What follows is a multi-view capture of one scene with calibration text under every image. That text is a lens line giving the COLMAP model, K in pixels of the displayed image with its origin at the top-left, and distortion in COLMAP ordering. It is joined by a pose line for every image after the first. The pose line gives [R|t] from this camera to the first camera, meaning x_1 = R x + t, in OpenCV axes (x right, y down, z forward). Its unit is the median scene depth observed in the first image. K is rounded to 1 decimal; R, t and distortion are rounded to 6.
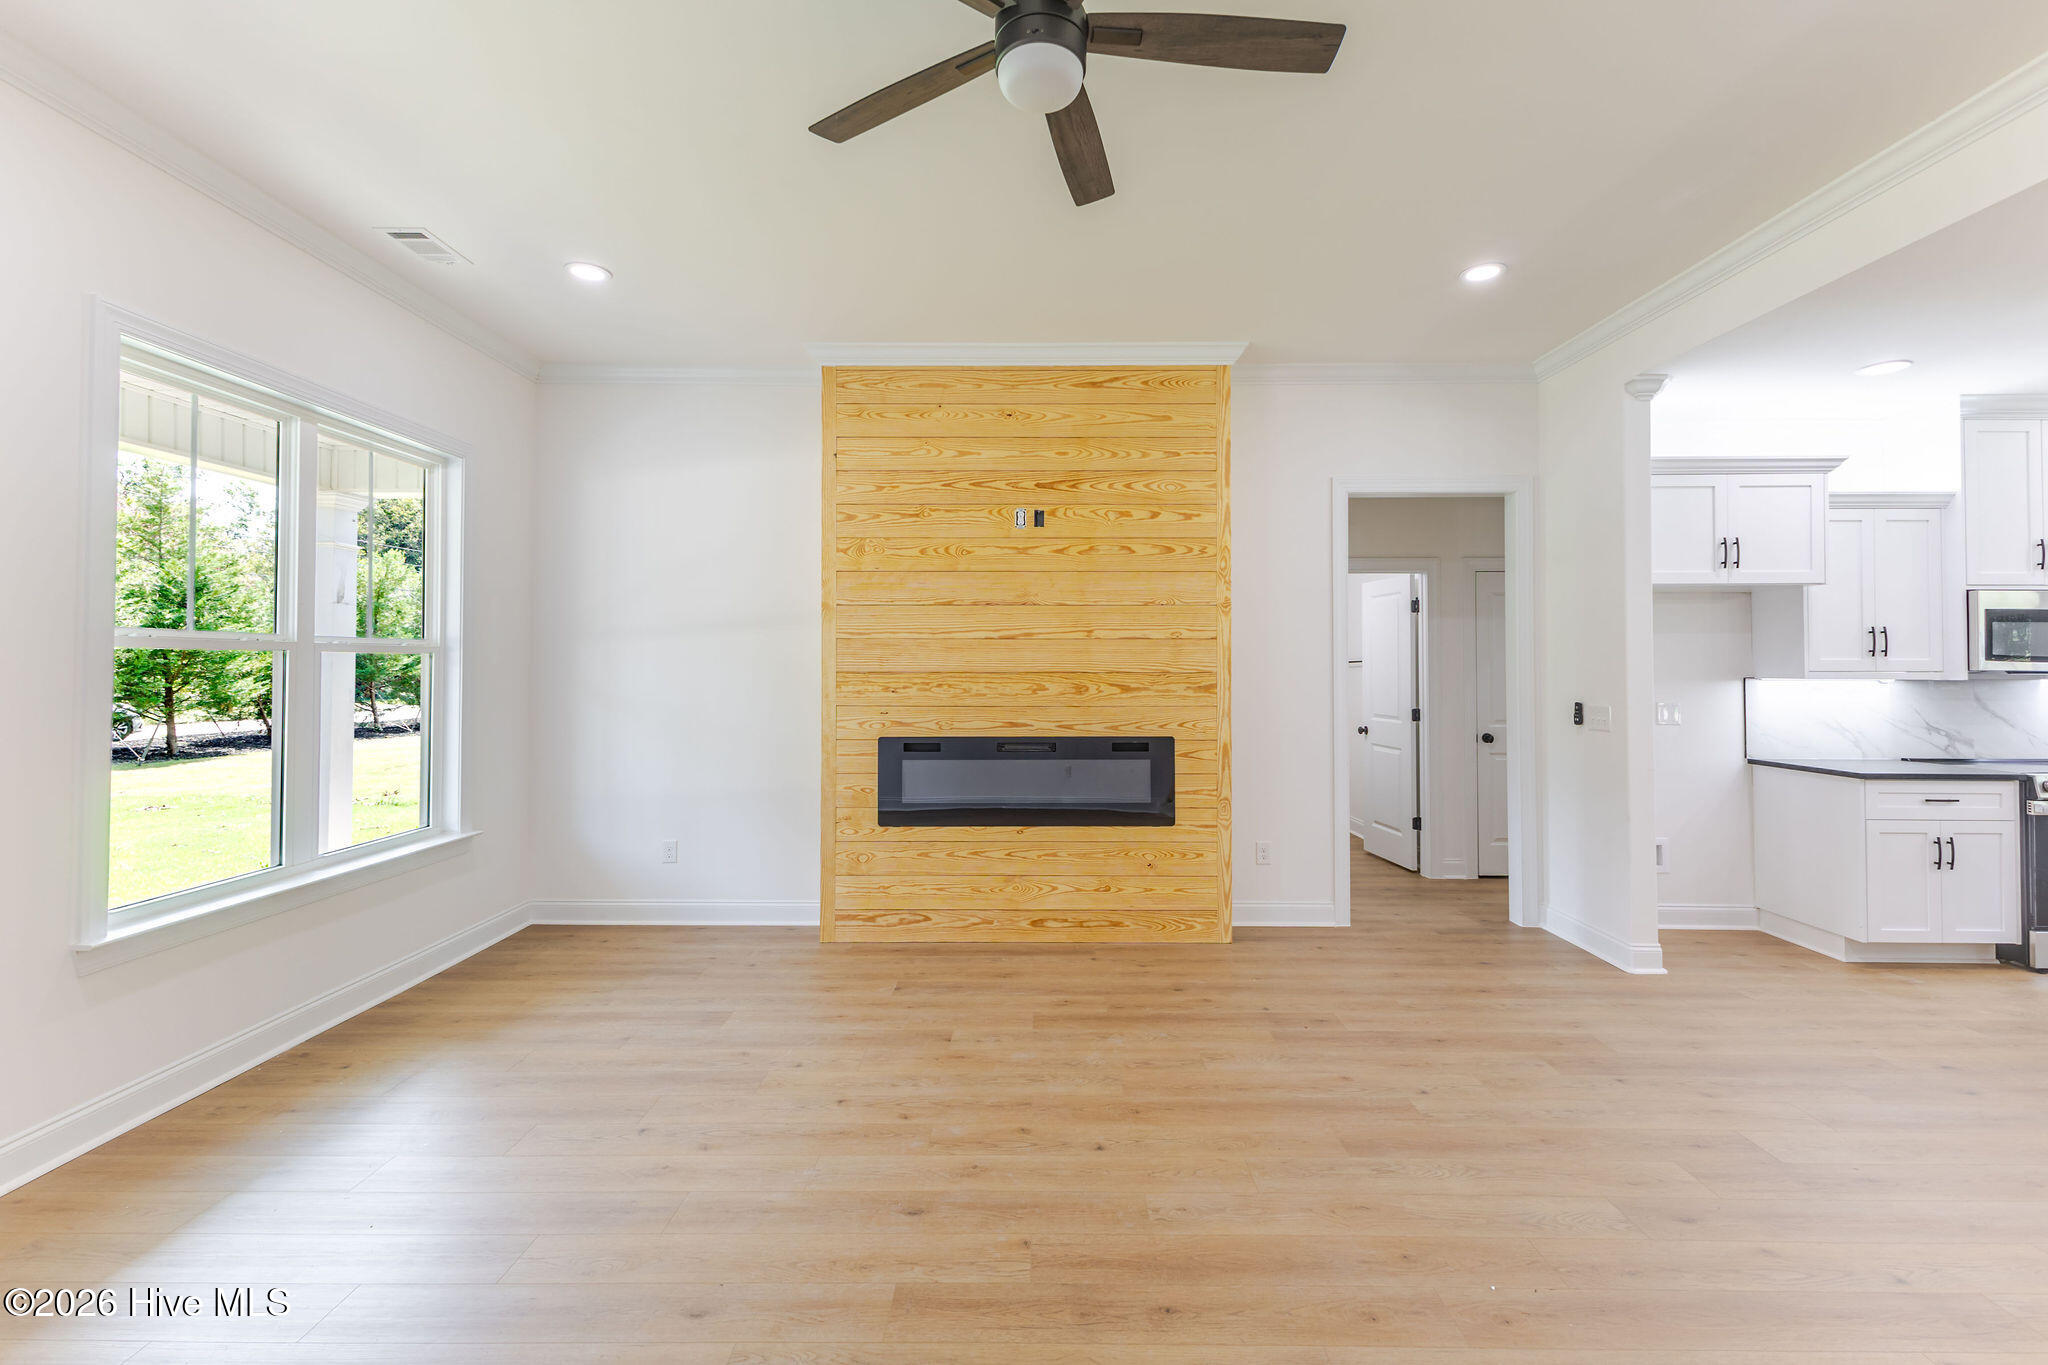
lens RADIAL K [[894.2, 0, 1025.2], [0, 894.2, 652.0], [0, 0, 1]] dist [0.008308, -0.000006]
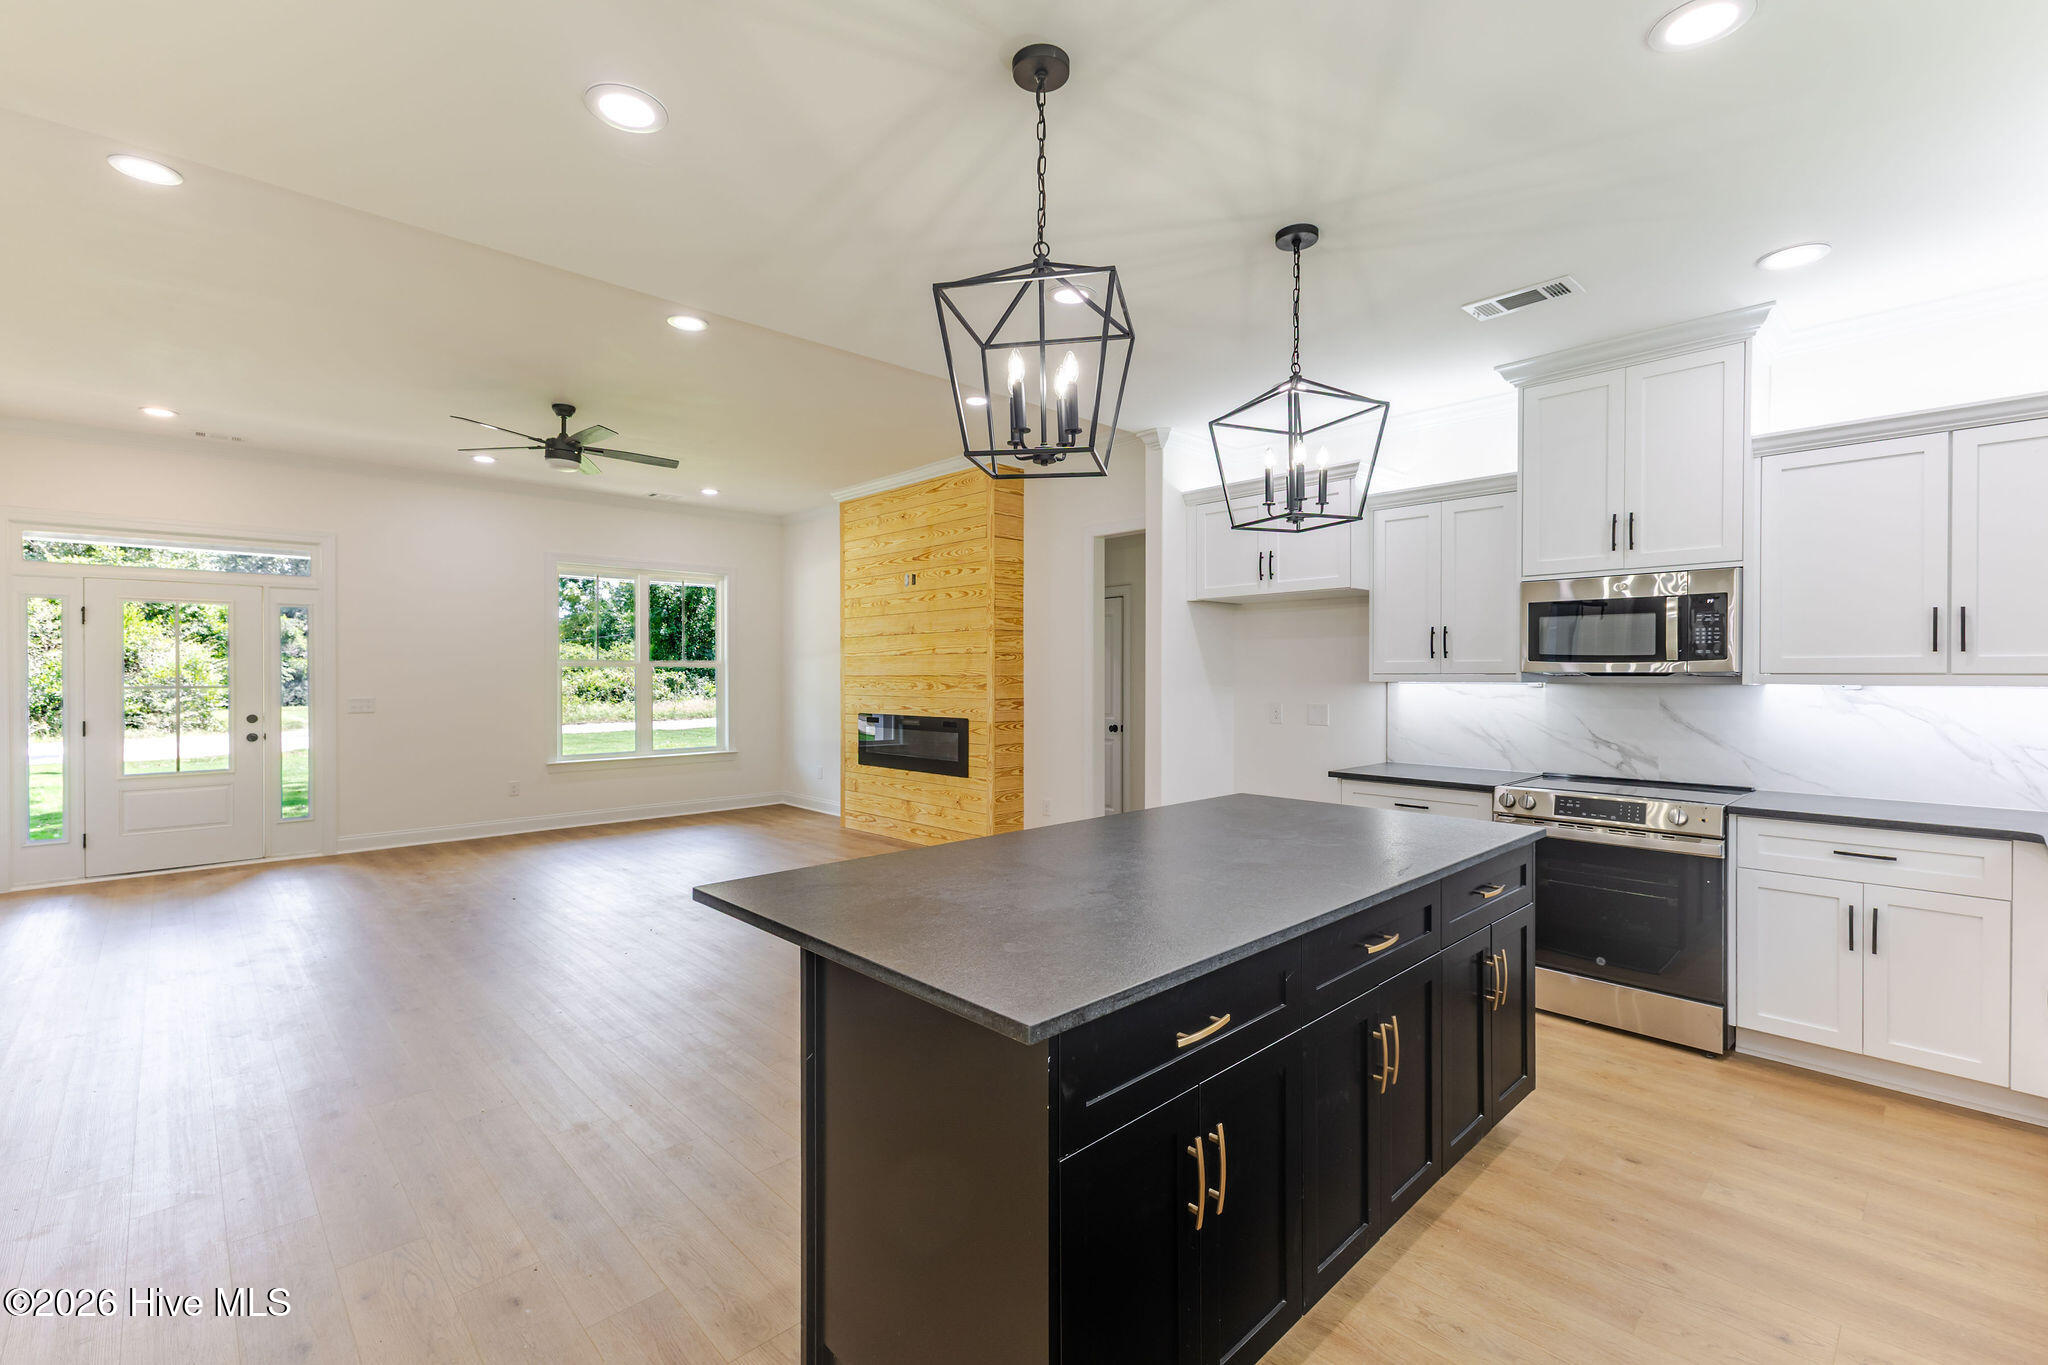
lens RADIAL K [[892.4, 0, 1024.0], [0, 892.4, 682.5], [0, 0, 1]] dist [0.008254, -0.000401]
pose [[0.694531, 0.004581, -0.719448, 1.306128], [0.014889, 0.999674, 0.020738, 0.004515], [0.719309, -0.025115, 0.694237, 0.029513]]
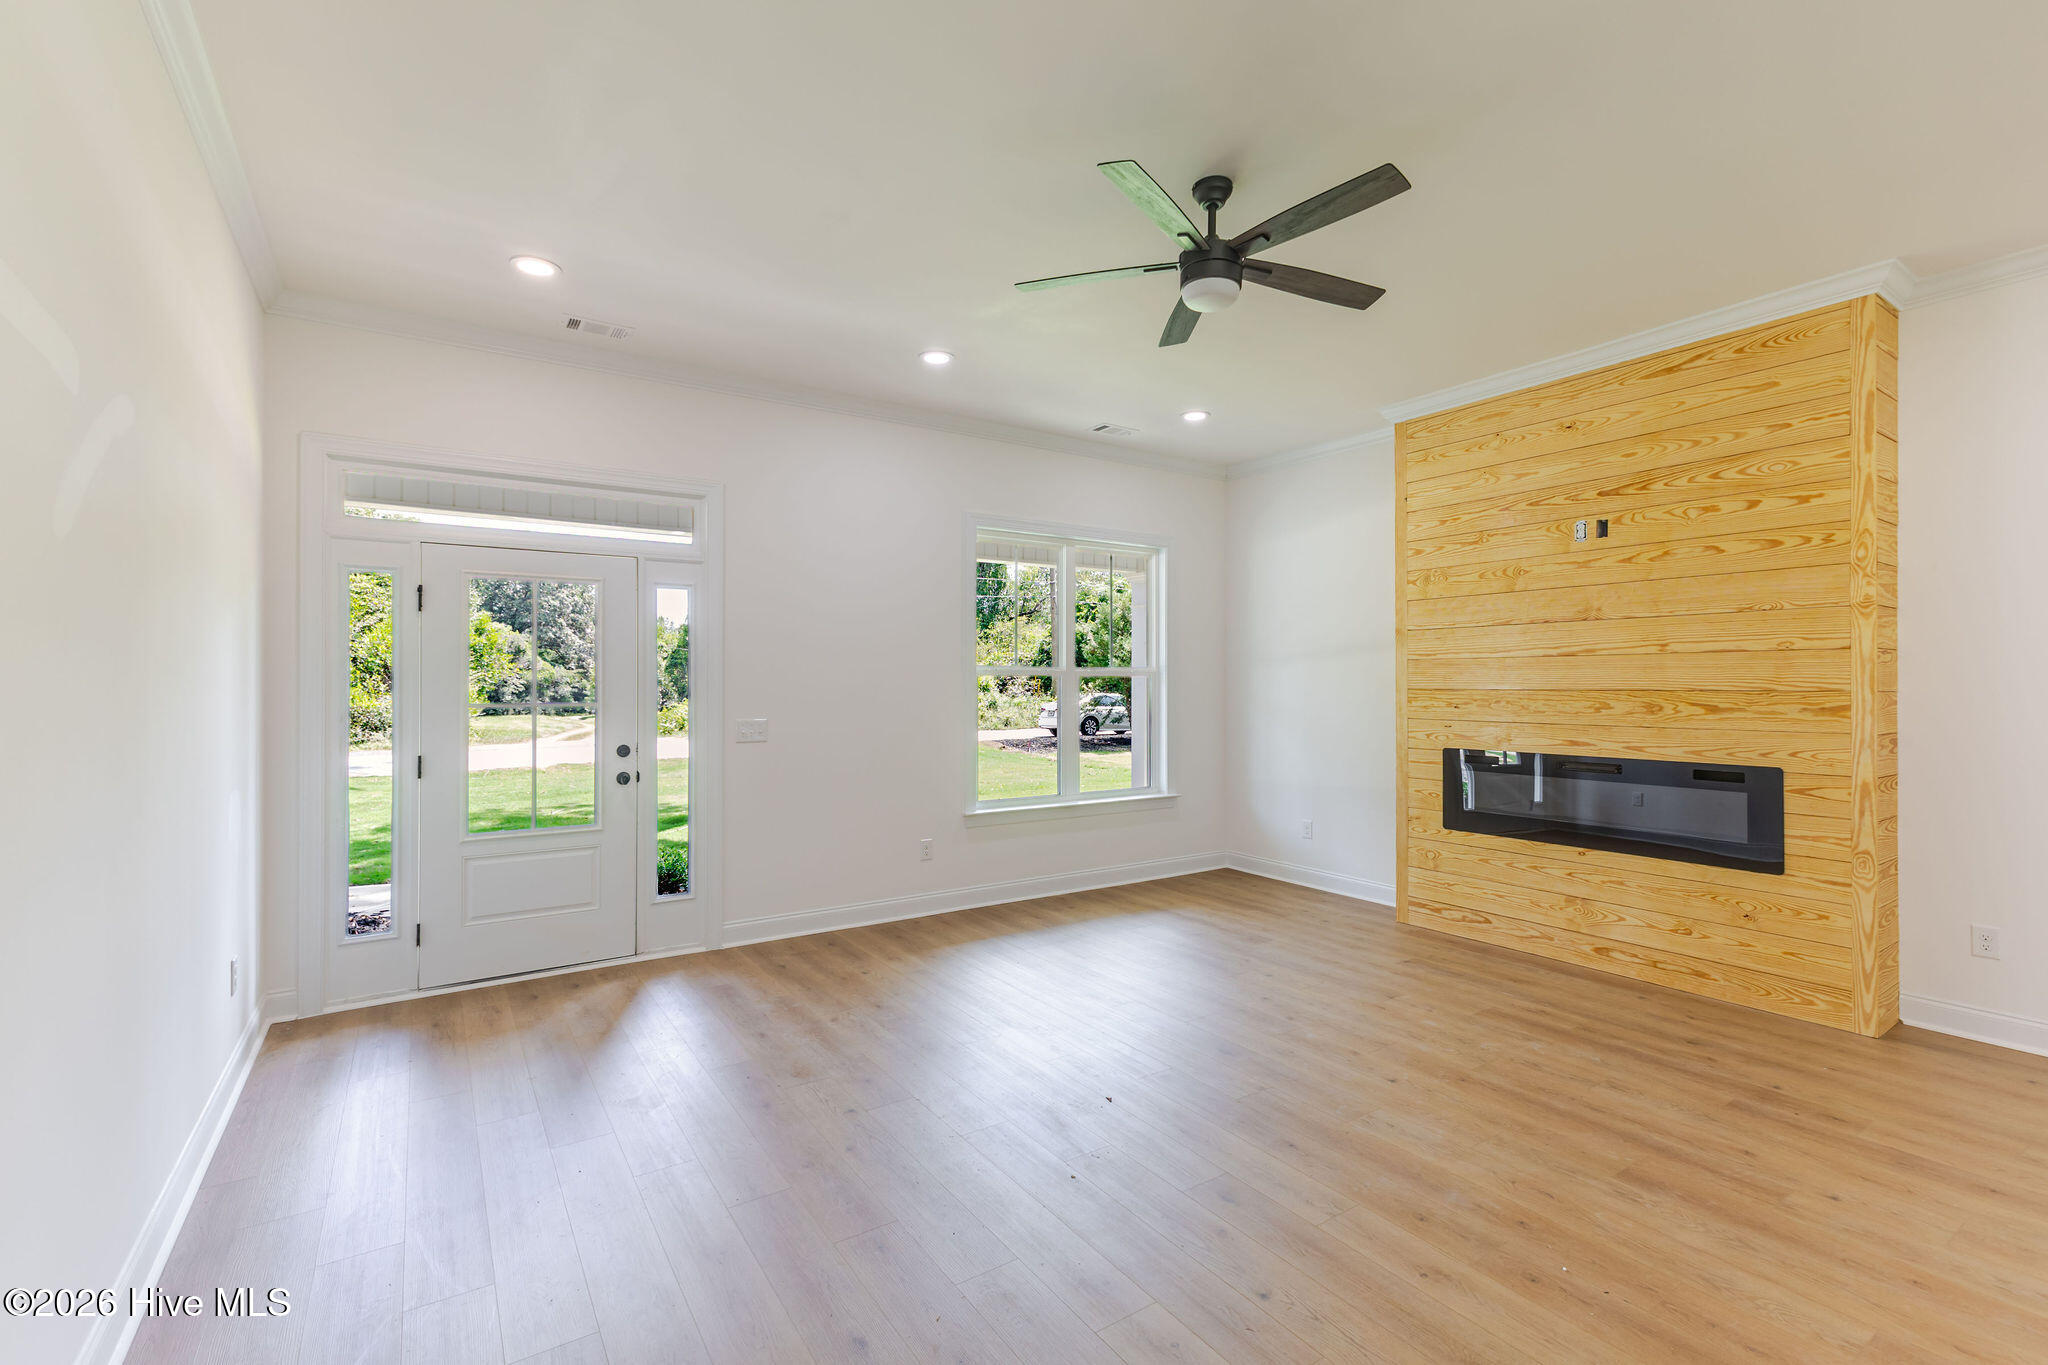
lens RADIAL K [[892.4, 0, 1024.0], [0, 892.4, 682.5], [0, 0, 1]] dist [0.008254, -0.000401]
pose [[0.560951, -0.003464, -0.827842, 0.461097], [0.014873, 0.999872, 0.005894, -0.000064], [0.827715, -0.015618, 0.560931, -0.047920]]
